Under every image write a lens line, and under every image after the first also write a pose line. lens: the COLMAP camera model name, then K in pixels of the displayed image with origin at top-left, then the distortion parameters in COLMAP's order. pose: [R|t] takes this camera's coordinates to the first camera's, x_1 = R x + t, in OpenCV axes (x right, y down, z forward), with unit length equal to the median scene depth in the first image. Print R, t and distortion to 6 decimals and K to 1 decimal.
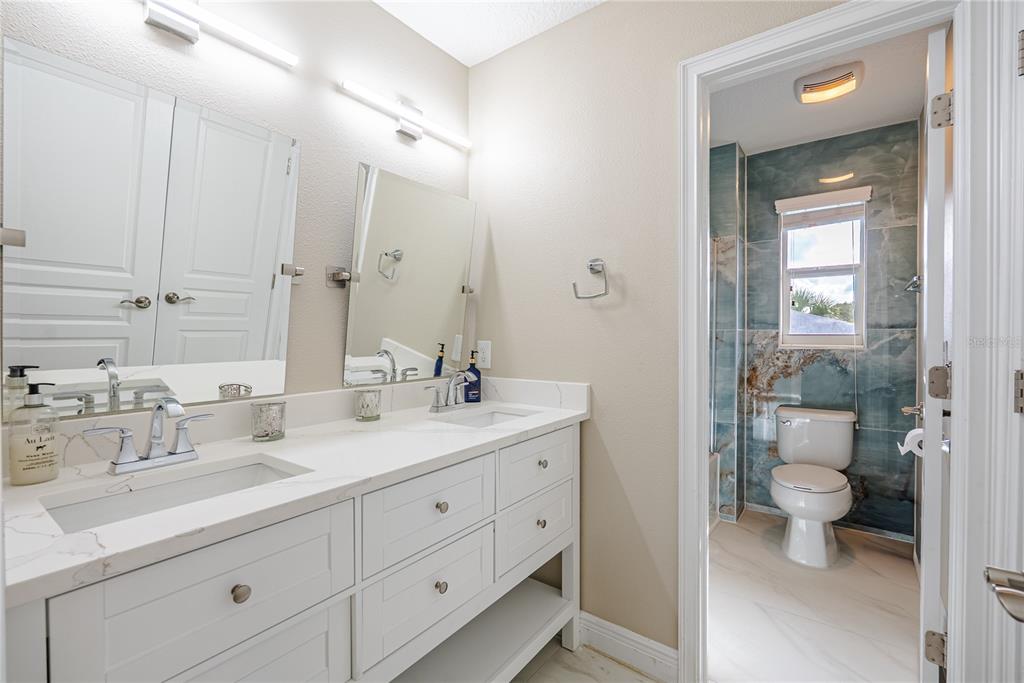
lens RADIAL K [[449.8, 0, 511.6], [0, 449.8, 345.1], [0, 0, 1]] dist [-0.005759, 0.001150]
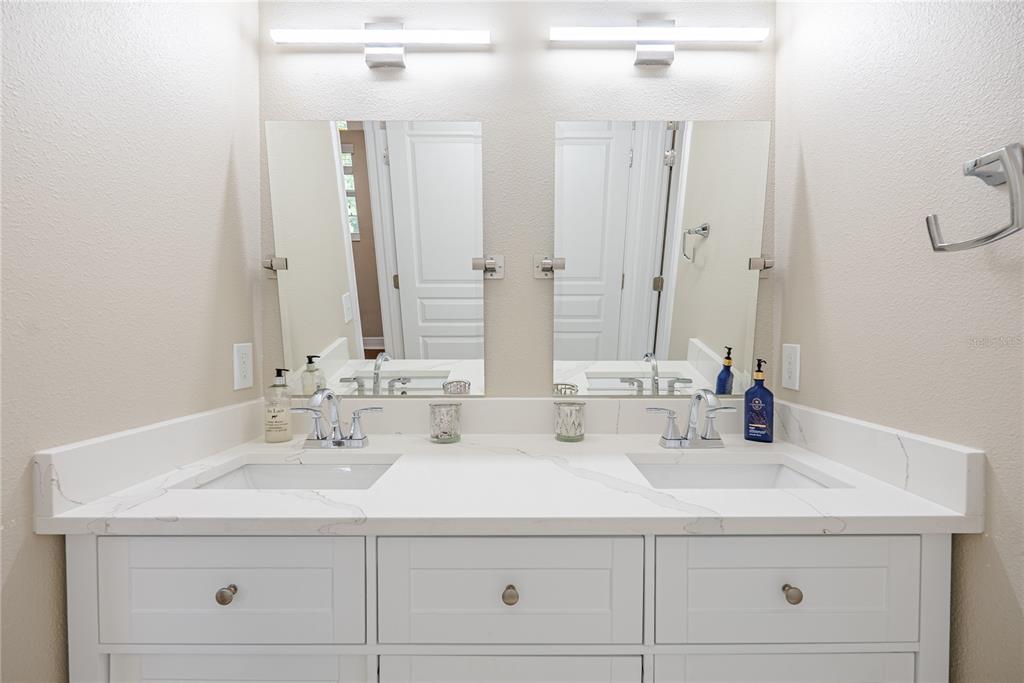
lens RADIAL K [[479.5, 0, 514.7], [0, 479.5, 330.1], [0, 0, 1]] dist [0.025866, 0.000652]
pose [[0.601997, -0.001338, -0.798497, 0.281415], [-0.019533, 0.999675, -0.016400, -0.011546], [0.798259, 0.025470, 0.601775, 0.370430]]
